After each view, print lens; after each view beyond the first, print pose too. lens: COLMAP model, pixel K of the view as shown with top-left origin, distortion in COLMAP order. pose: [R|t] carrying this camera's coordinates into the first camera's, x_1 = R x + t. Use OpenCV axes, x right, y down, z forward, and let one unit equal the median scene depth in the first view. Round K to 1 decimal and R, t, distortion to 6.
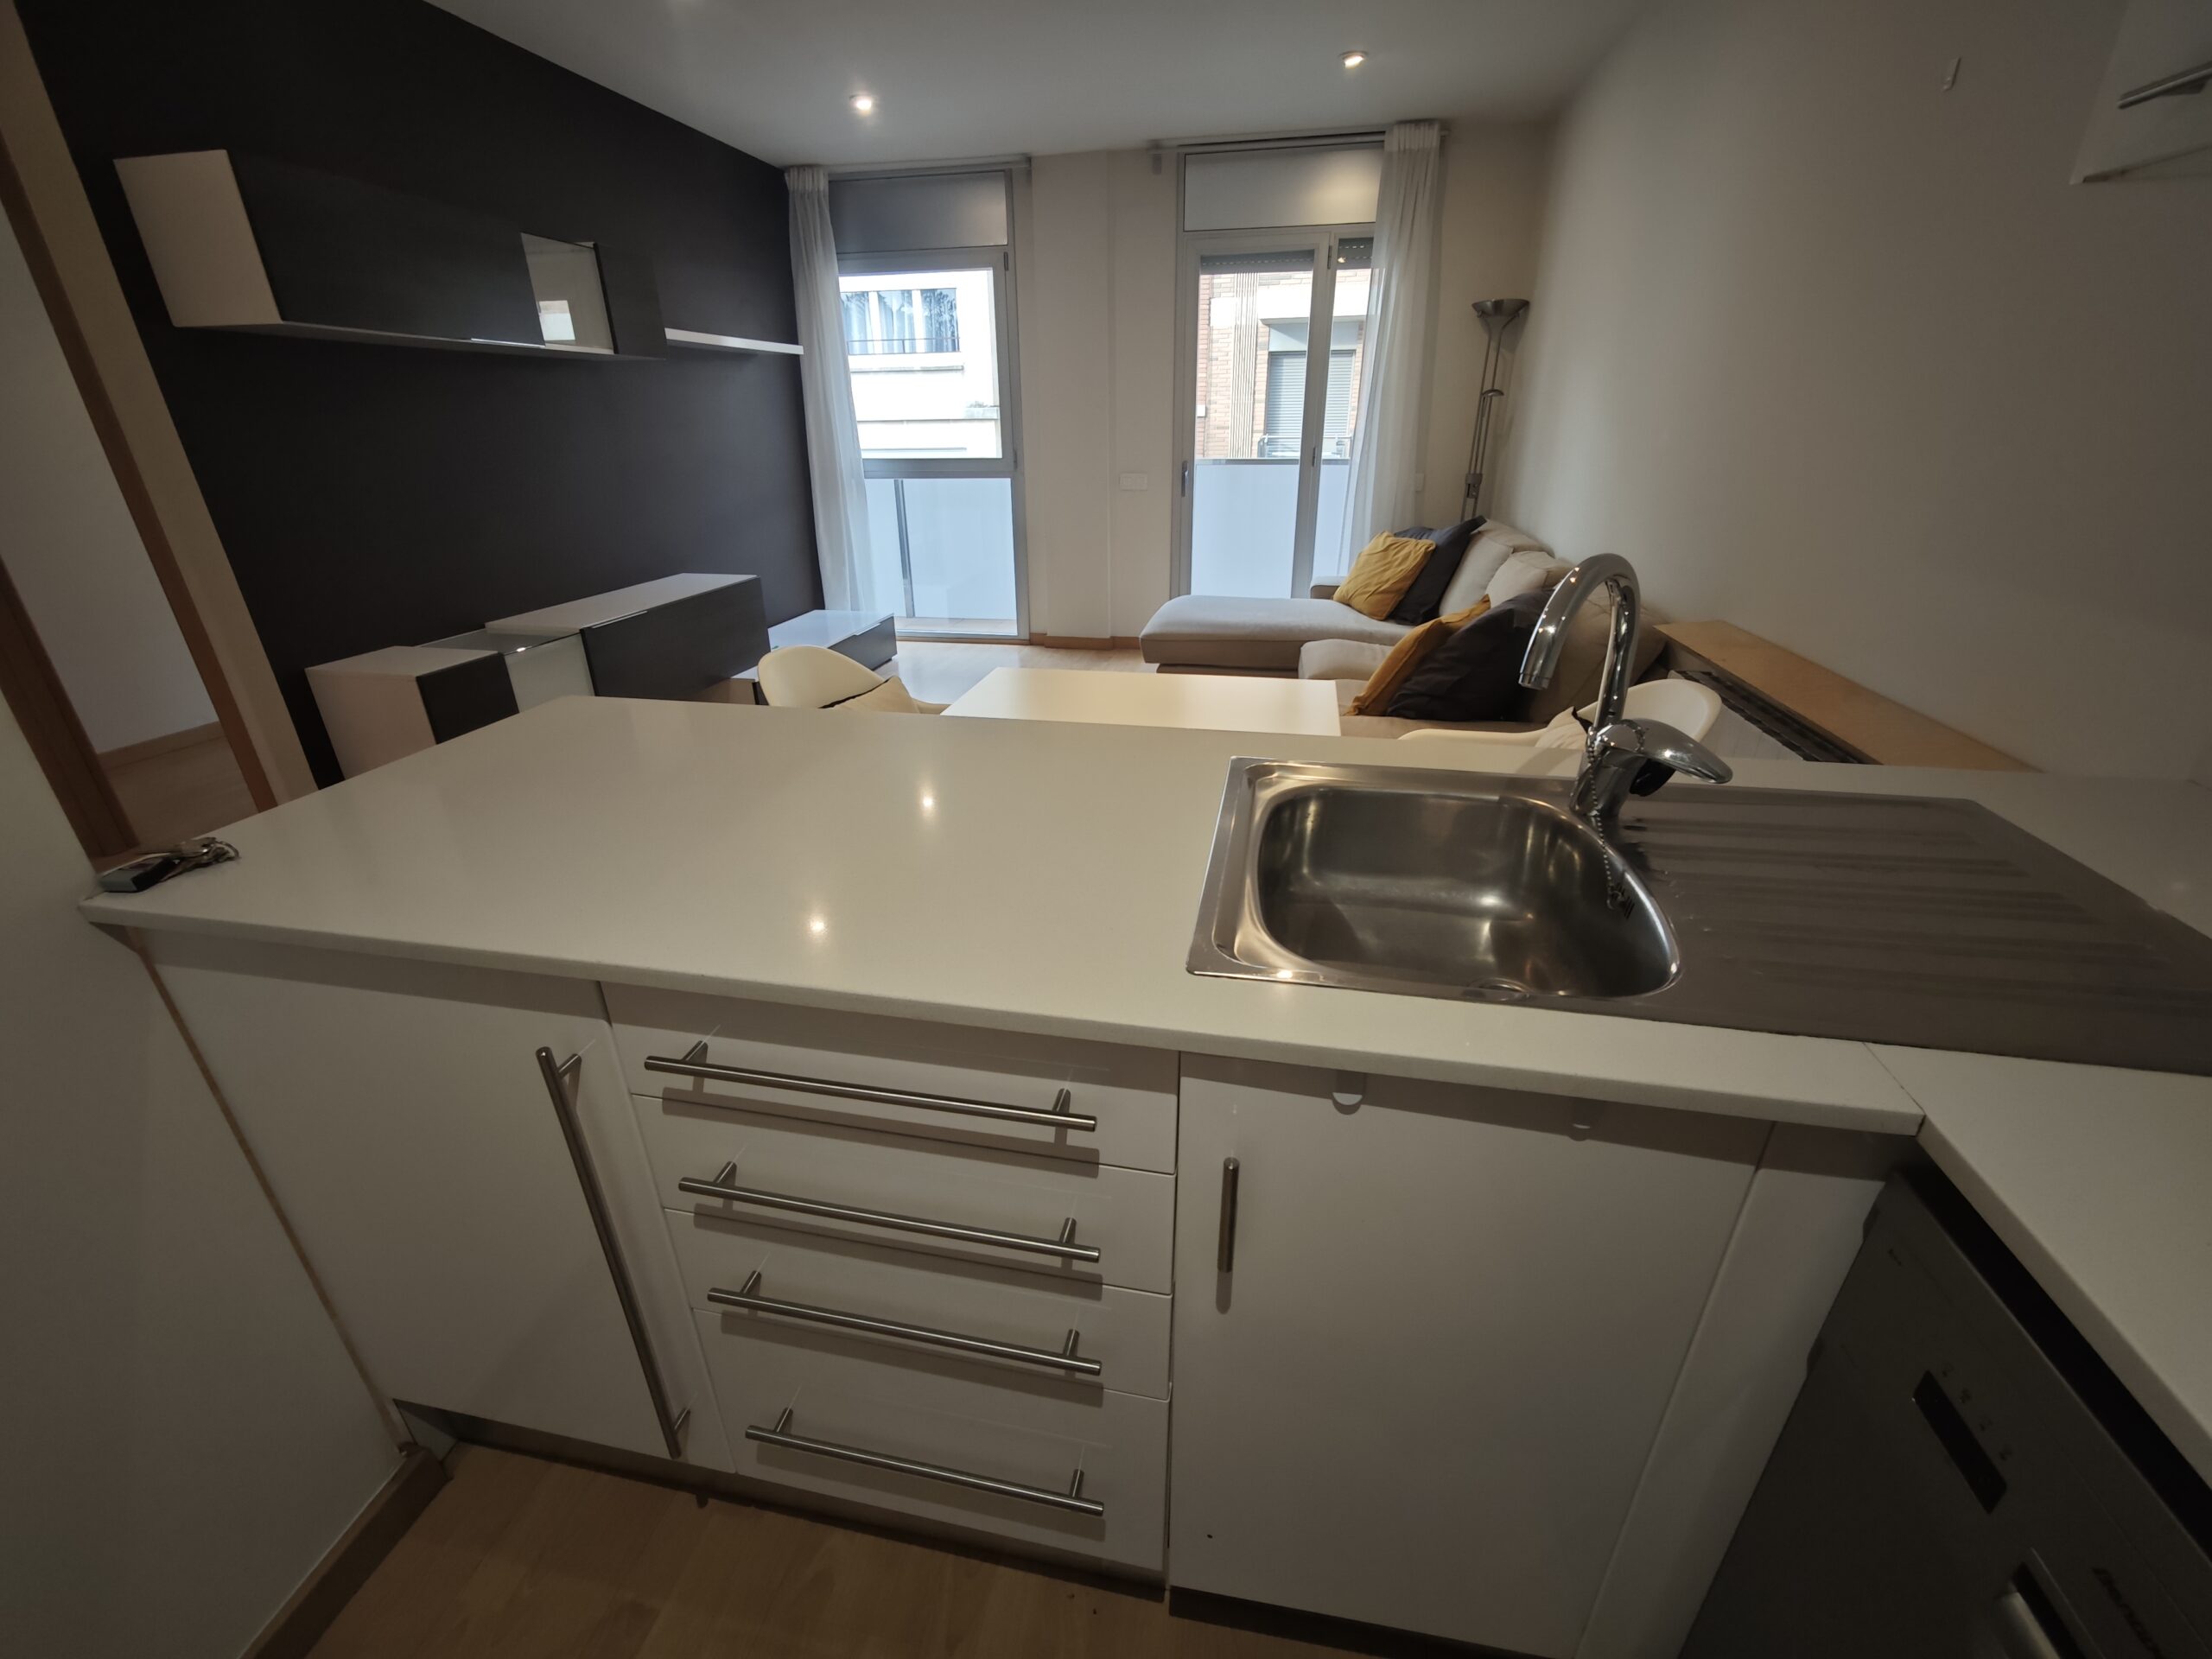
lens RADIAL K [[918.3, 0, 1102.3], [0, 918.3, 824.9], [0, 0, 1]] dist [-0.001770, 0.000248]
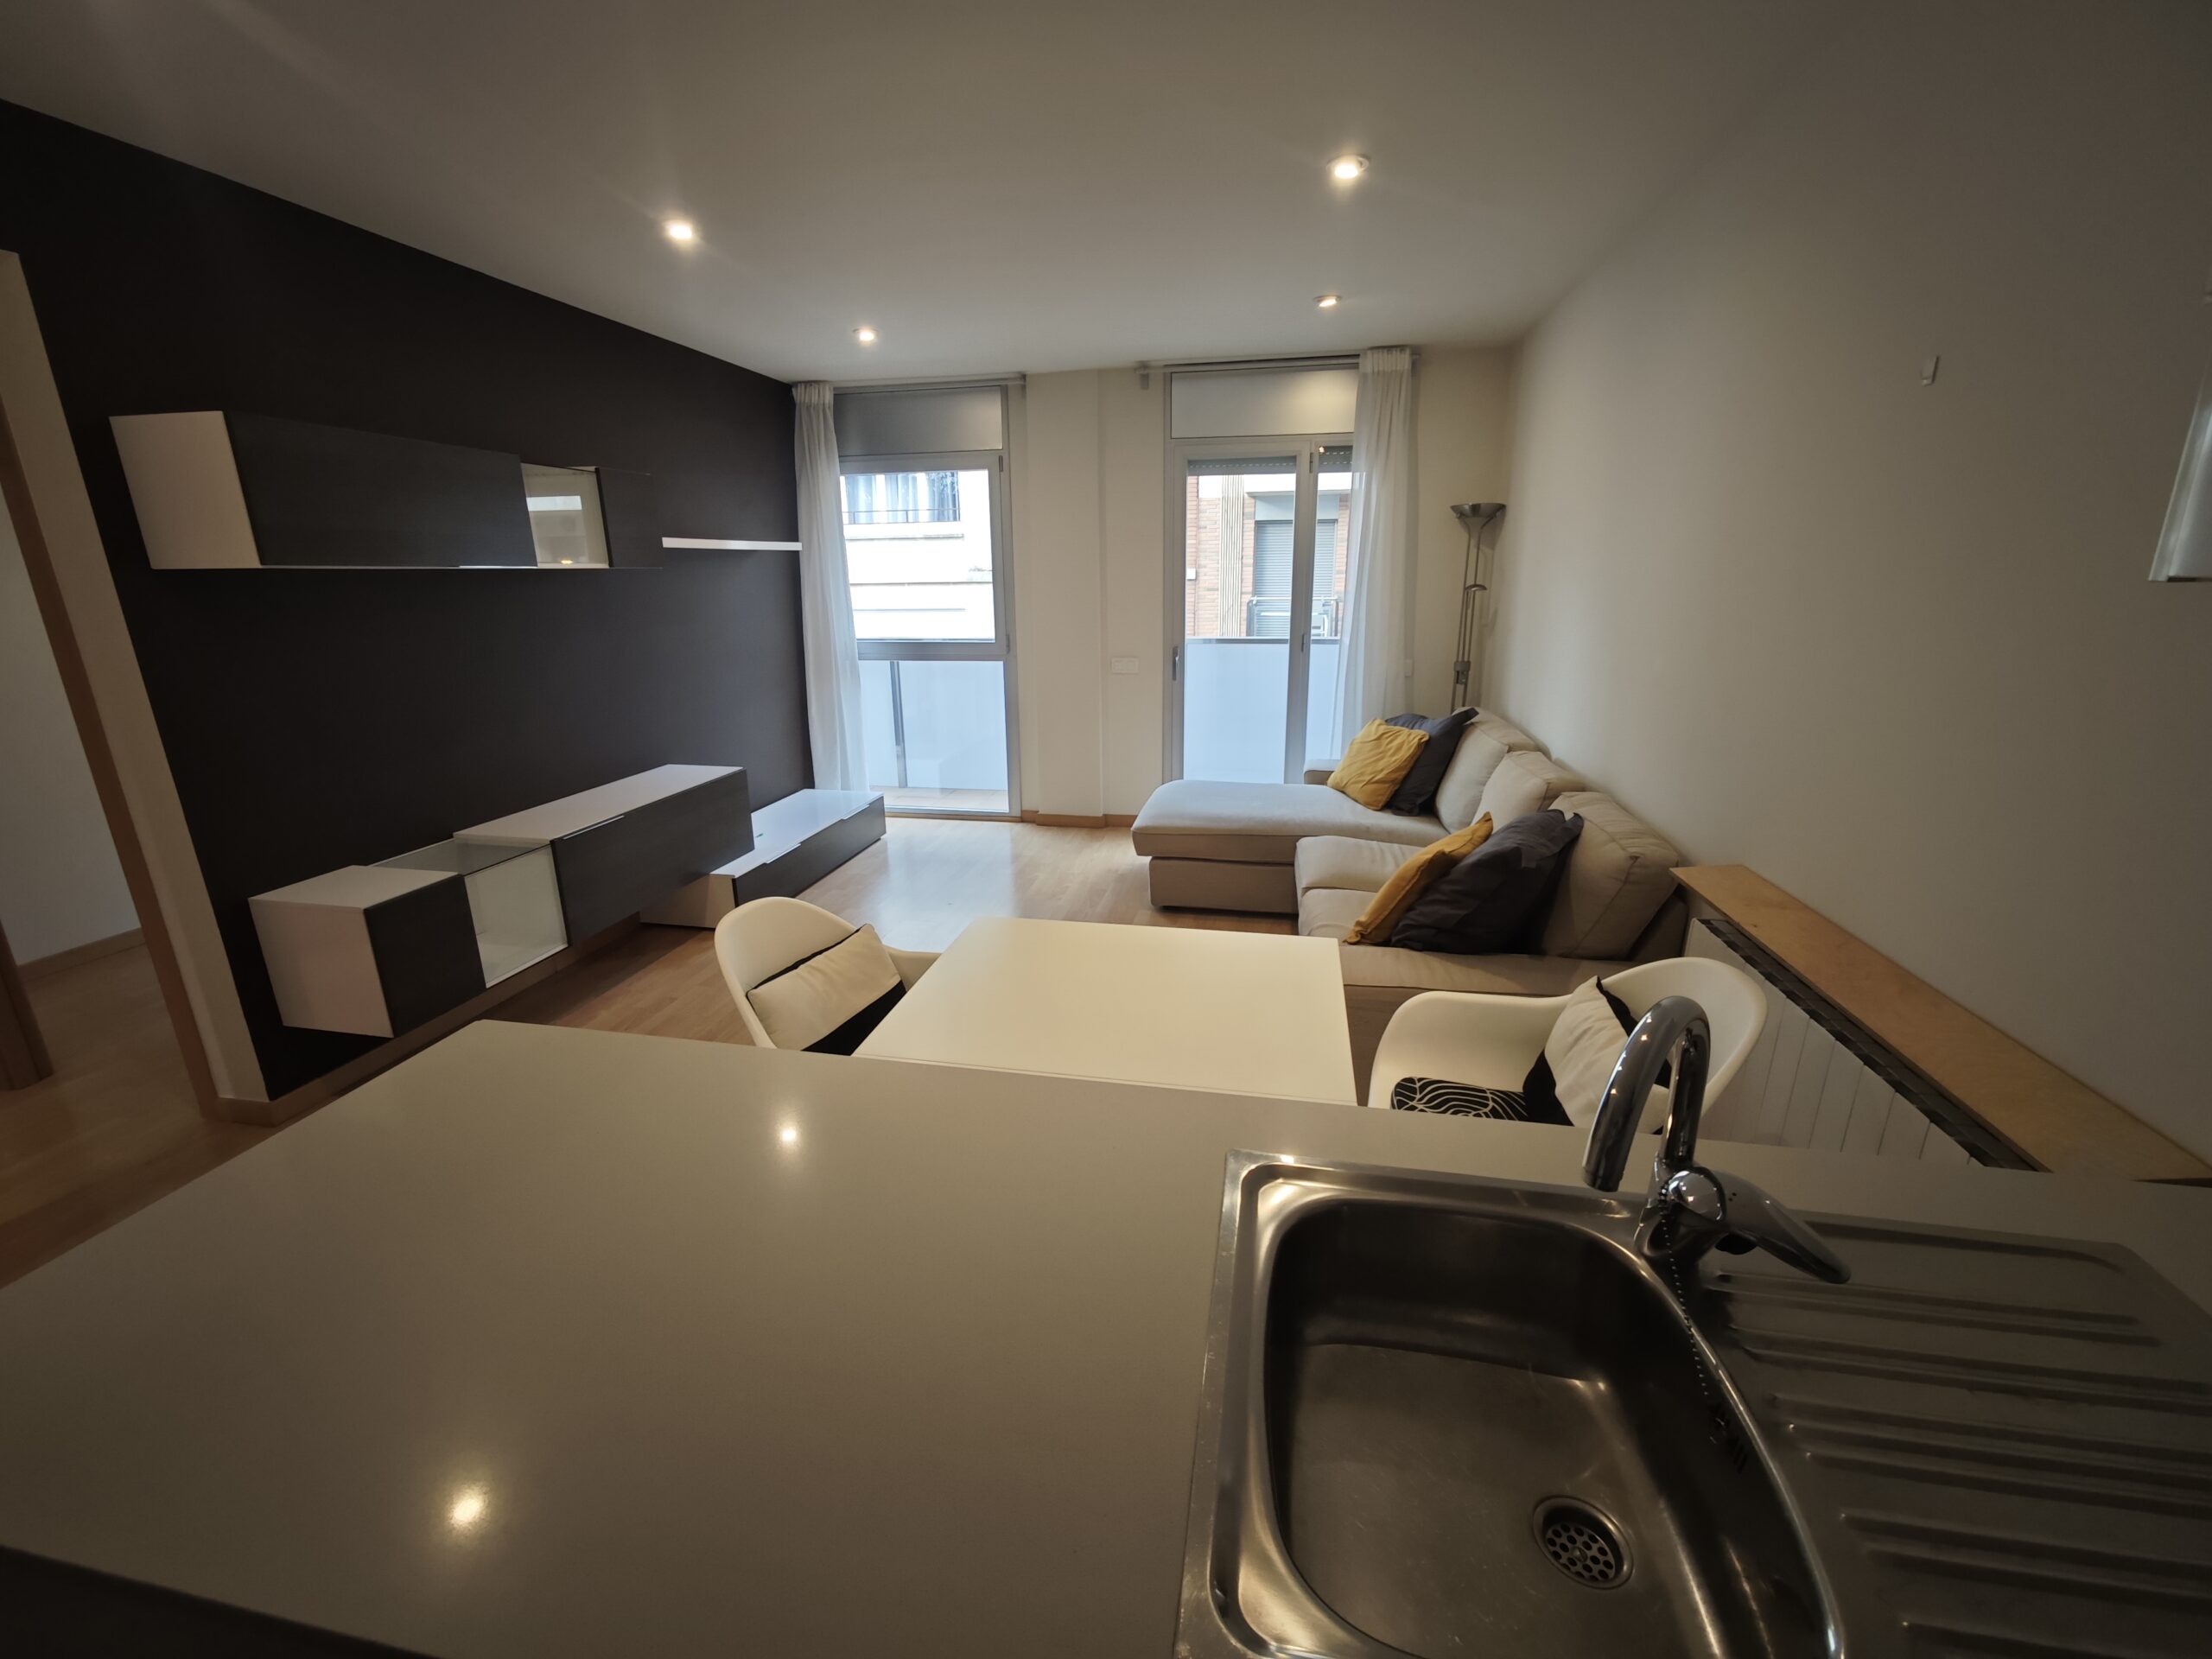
lens RADIAL K [[922.7, 0, 1100.9], [0, 922.7, 823.2], [0, 0, 1]] dist [-0.003996, 0.002935]
pose [[0.999994, -0.002017, 0.002846, 0.005158], [0.002416, 0.988970, -0.148099, -0.061146], [-0.002516, 0.148105, 0.988969, 0.026355]]
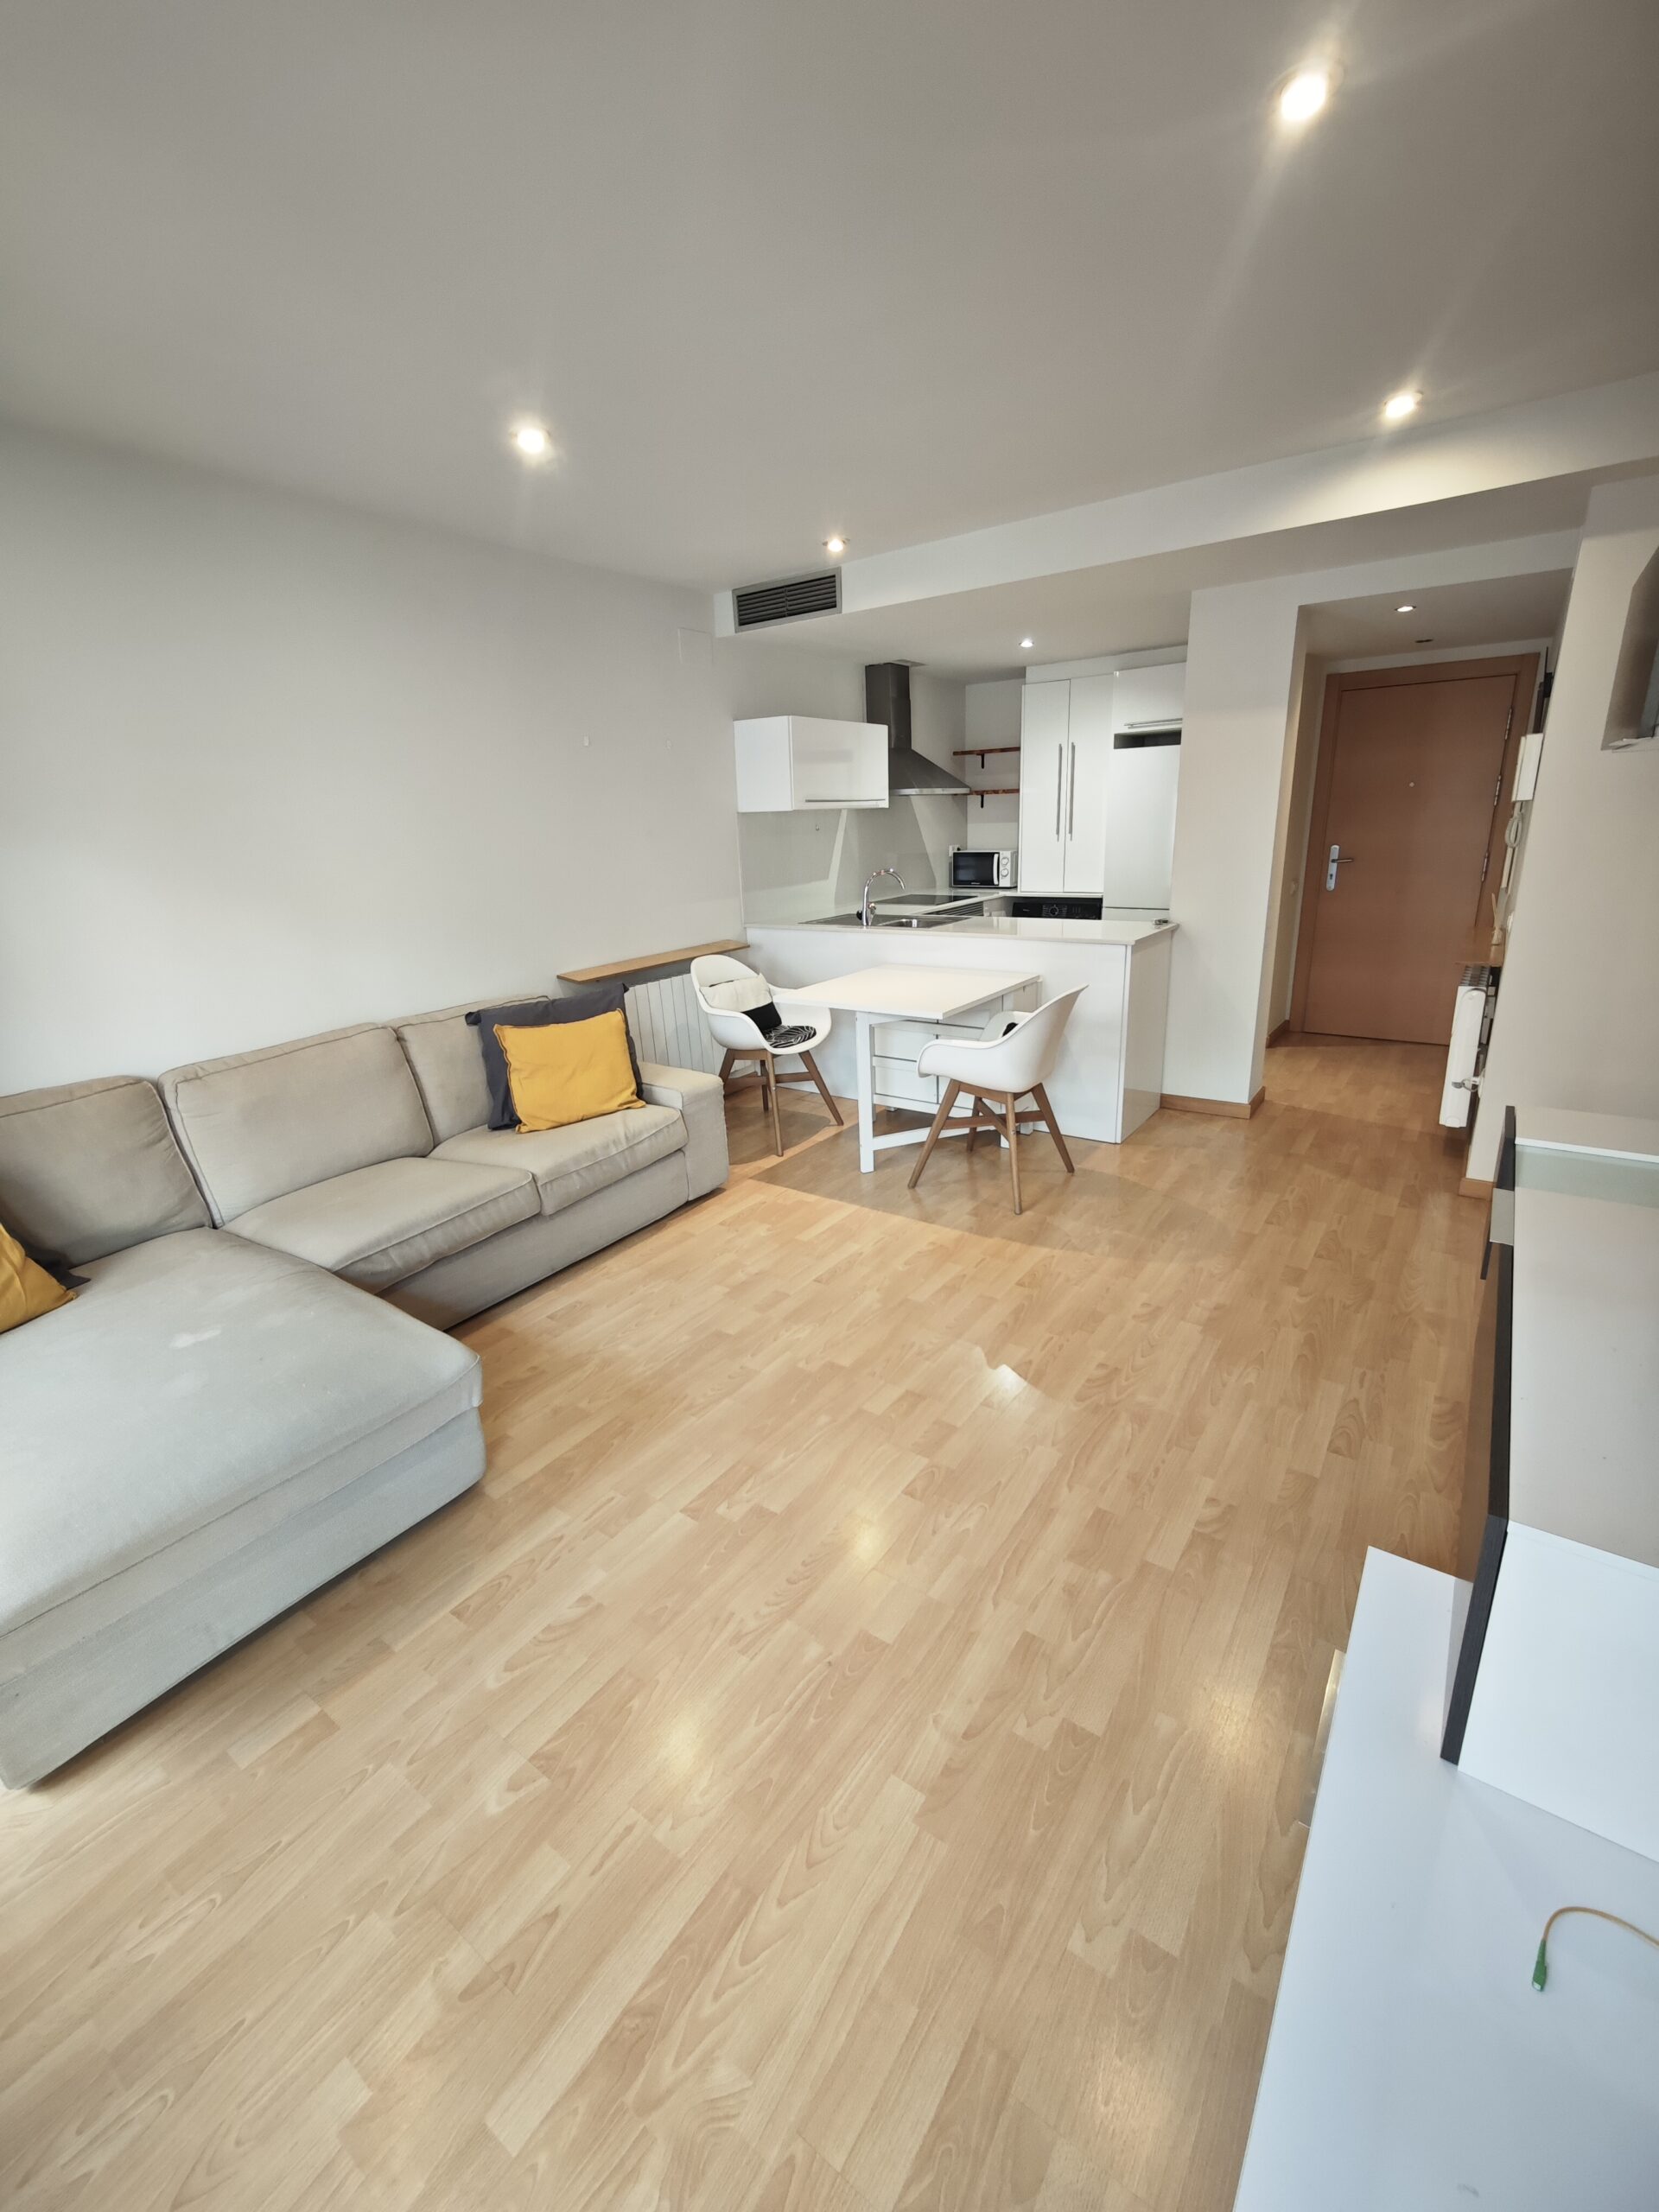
lens RADIAL K [[910.2, 0, 829.5], [0, 910.2, 1106.0], [0, 0, 1]] dist [-0.004878, 0.003360]
pose [[-0.911797, -0.080863, 0.402600, -0.278899], [0.209613, 0.751416, 0.625649, -0.519726], [-0.353112, 0.654855, -0.668189, 1.090347]]
